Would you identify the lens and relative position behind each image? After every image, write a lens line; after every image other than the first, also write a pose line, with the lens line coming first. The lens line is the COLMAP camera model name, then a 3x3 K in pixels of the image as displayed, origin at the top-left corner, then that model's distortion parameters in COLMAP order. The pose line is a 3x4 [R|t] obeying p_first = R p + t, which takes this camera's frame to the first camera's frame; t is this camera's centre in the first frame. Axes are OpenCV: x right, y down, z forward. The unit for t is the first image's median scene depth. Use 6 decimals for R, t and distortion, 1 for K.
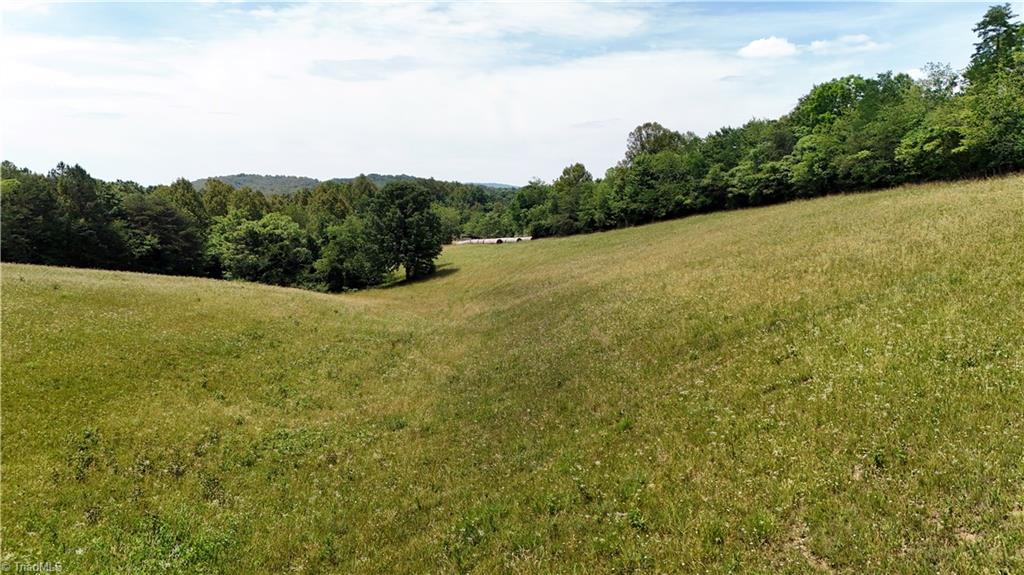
lens RADIAL K [[741.6, 0, 513.6], [0, 741.6, 285.9], [0, 0, 1]] dist [0.059373, -0.074318]
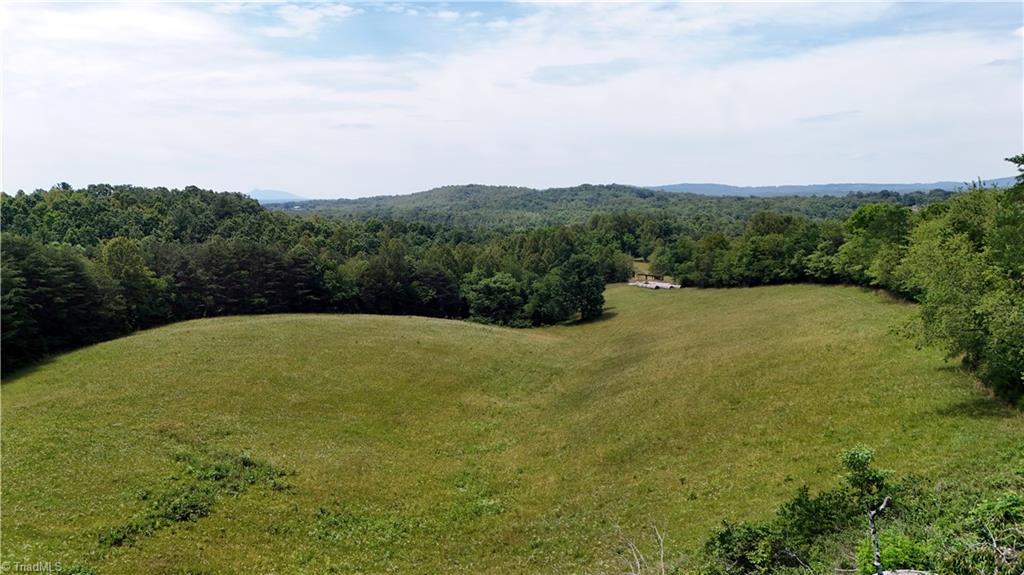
lens RADIAL K [[741.6, 0, 520.9], [0, 741.6, 287.7], [0, 0, 1]] dist [0.059373, -0.074318]
pose [[0.960520, 0.039345, -0.275413, 0.146187], [-0.037497, 0.999225, 0.011977, -0.084448], [0.275671, -0.001177, 0.961251, -0.474985]]
